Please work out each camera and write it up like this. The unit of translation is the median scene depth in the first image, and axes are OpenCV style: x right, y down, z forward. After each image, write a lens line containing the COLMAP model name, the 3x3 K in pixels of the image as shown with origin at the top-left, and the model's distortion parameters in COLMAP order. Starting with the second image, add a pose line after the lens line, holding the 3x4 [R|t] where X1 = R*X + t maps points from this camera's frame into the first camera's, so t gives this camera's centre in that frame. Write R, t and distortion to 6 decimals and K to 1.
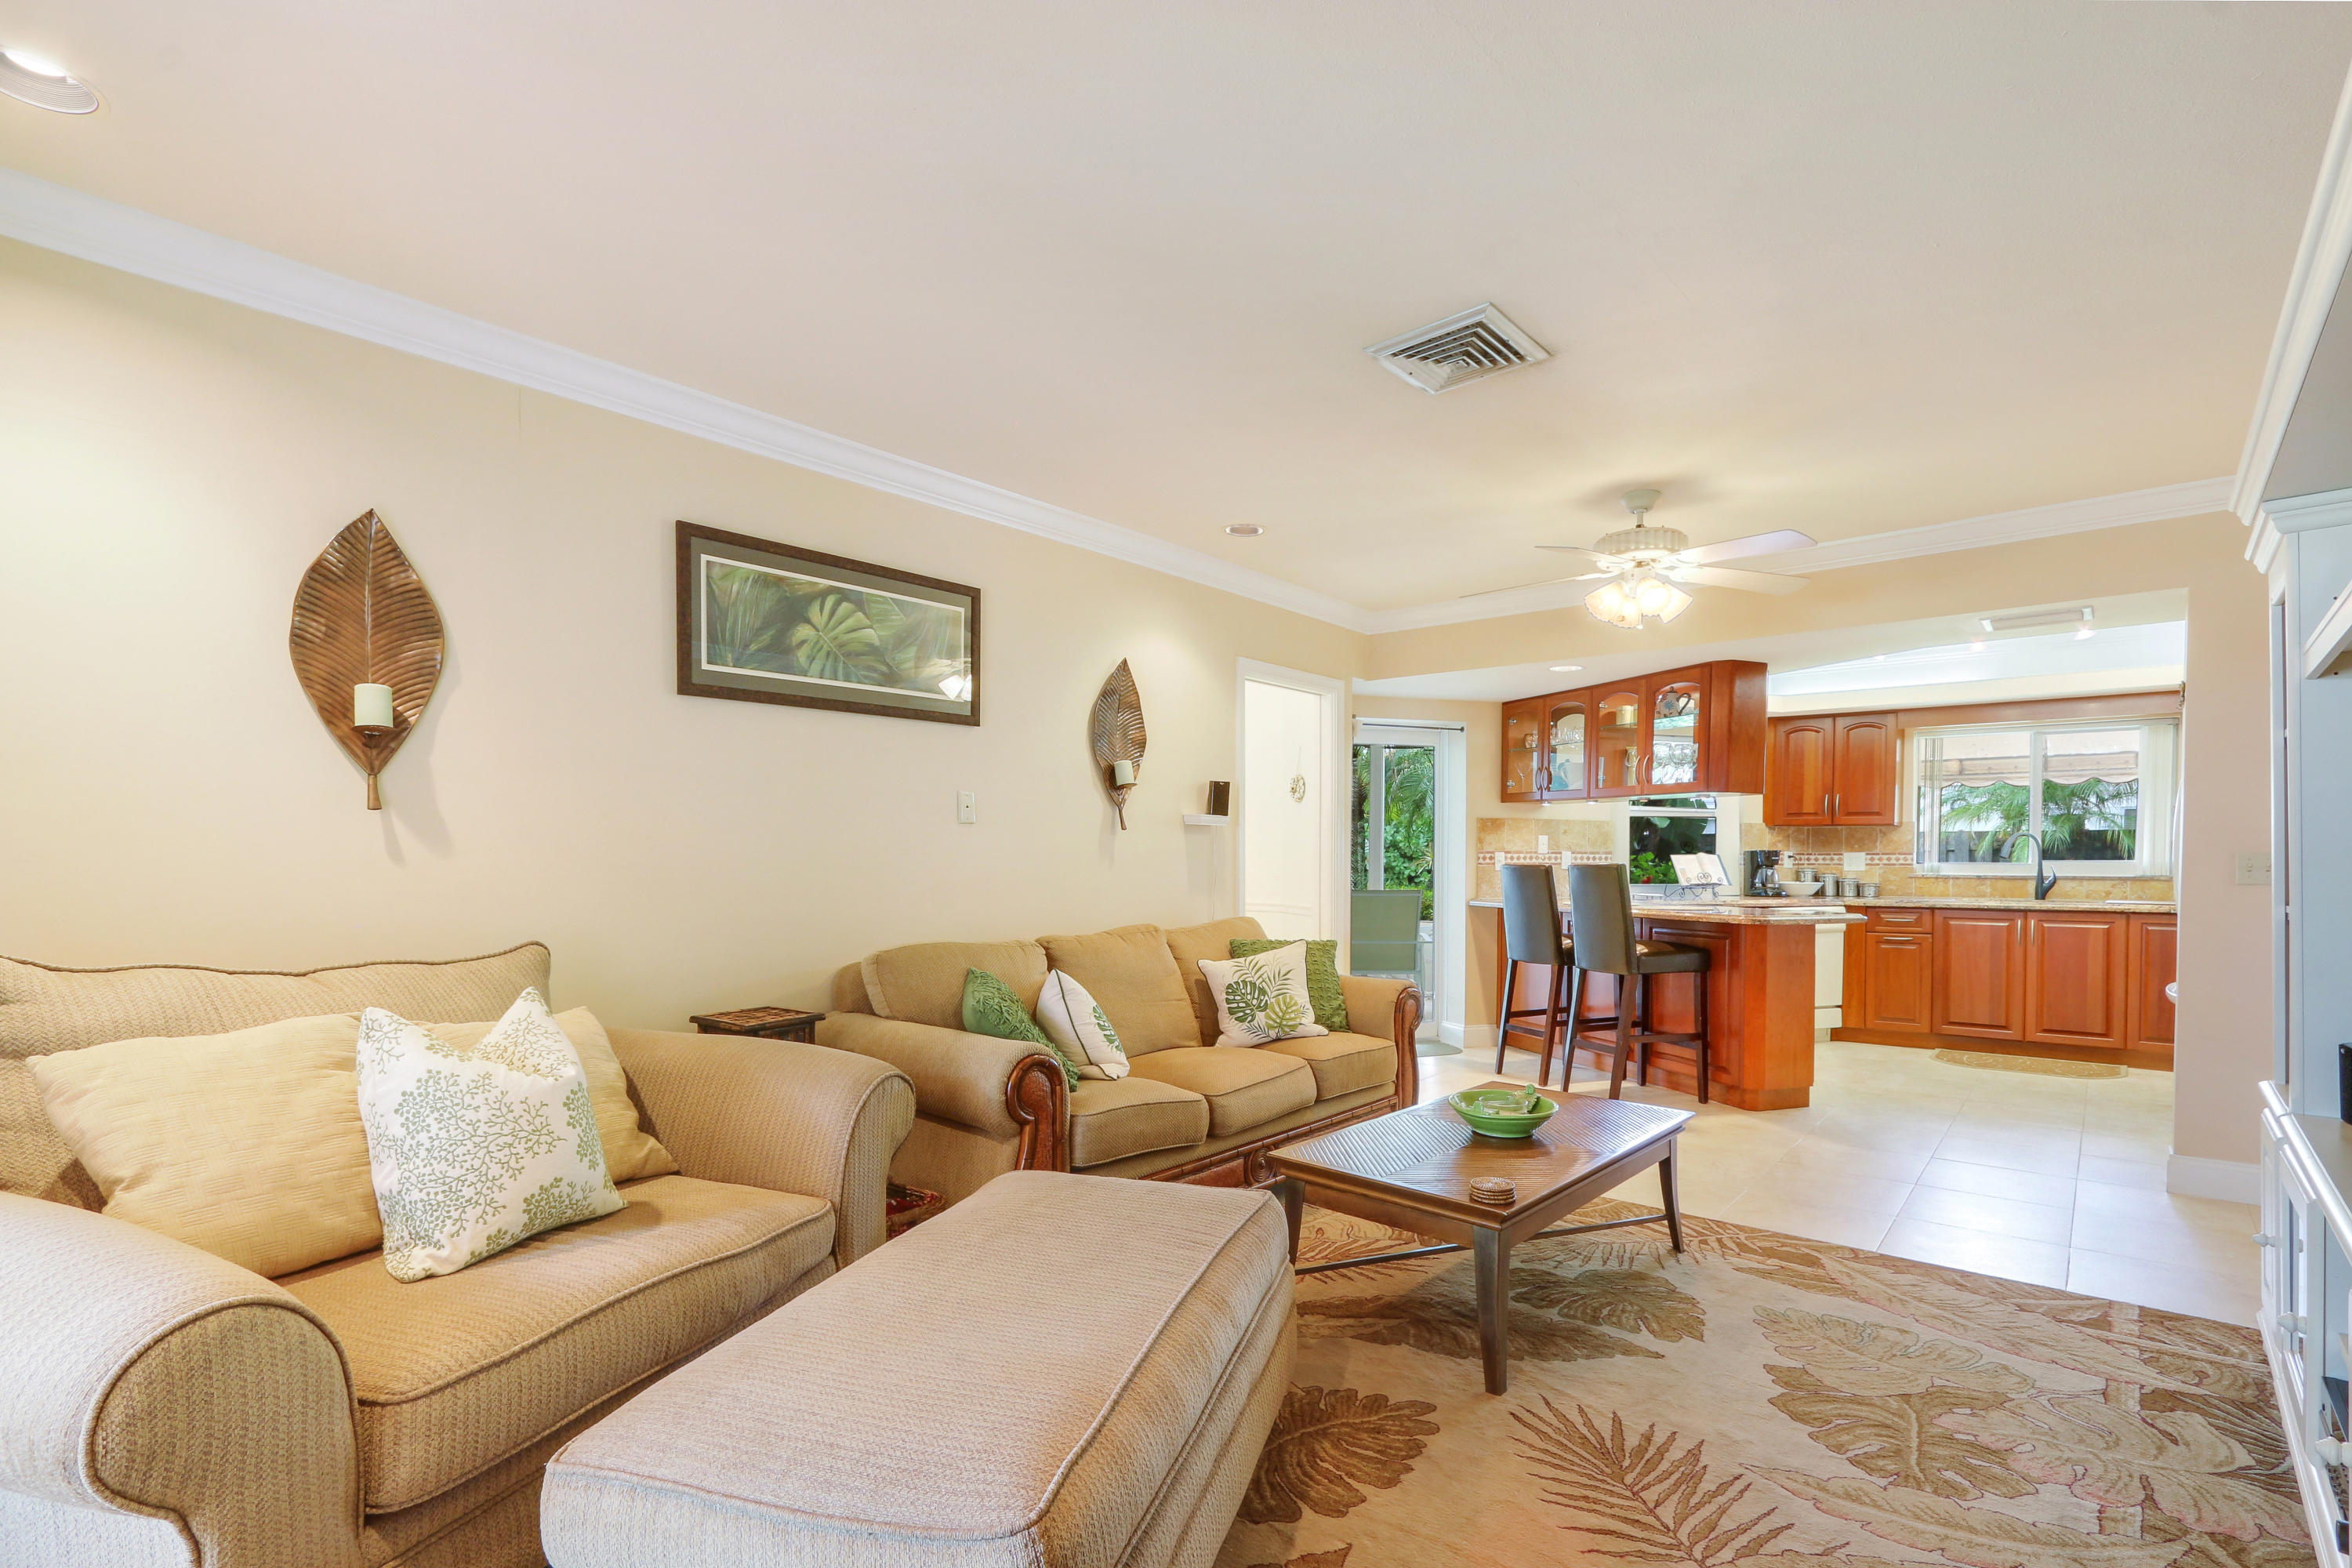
lens RADIAL K [[1078.5, 0, 1211.0], [0, 1078.5, 886.3], [0, 0, 1]] dist [-0.011000, -0.000971]
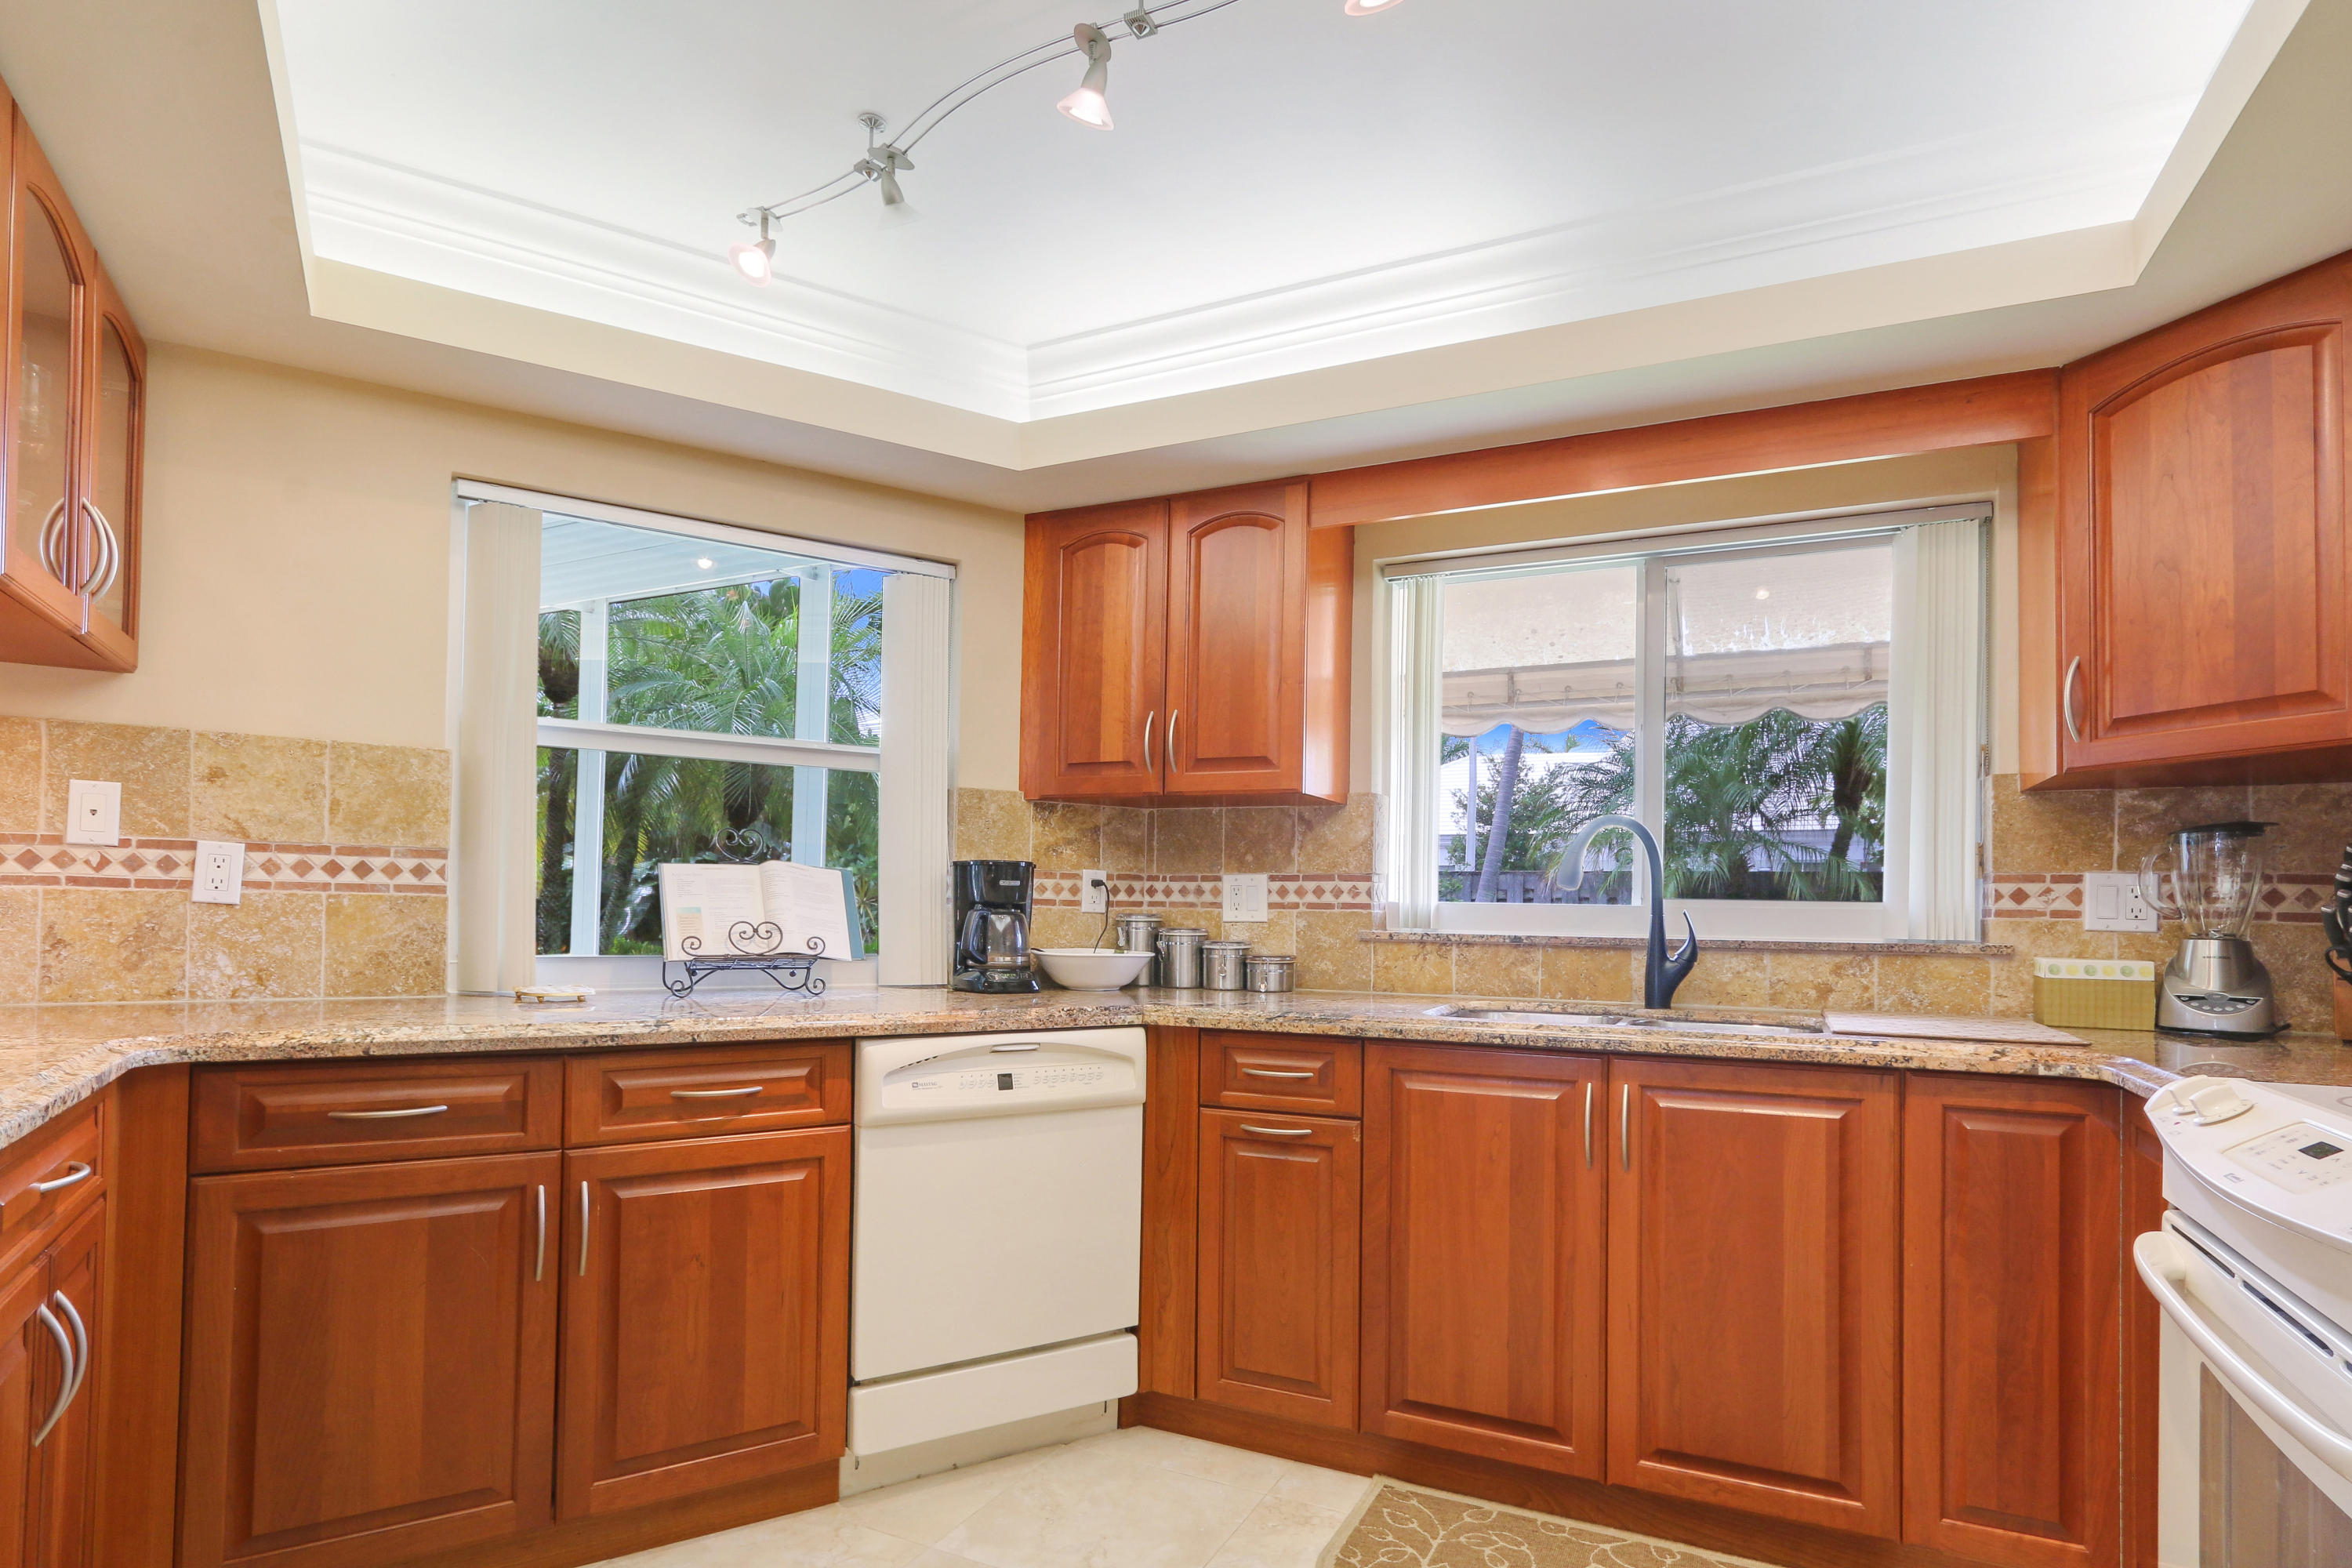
lens RADIAL K [[1078.5, 0, 1254.5], [0, 1078.5, 898.0], [0, 0, 1]] dist [-0.011000, -0.000971]
pose [[0.966936, 0.016610, 0.254478, 0.536188], [-0.007108, 0.999244, -0.038215, -0.008651], [-0.254921, 0.035143, 0.966323, 0.666550]]
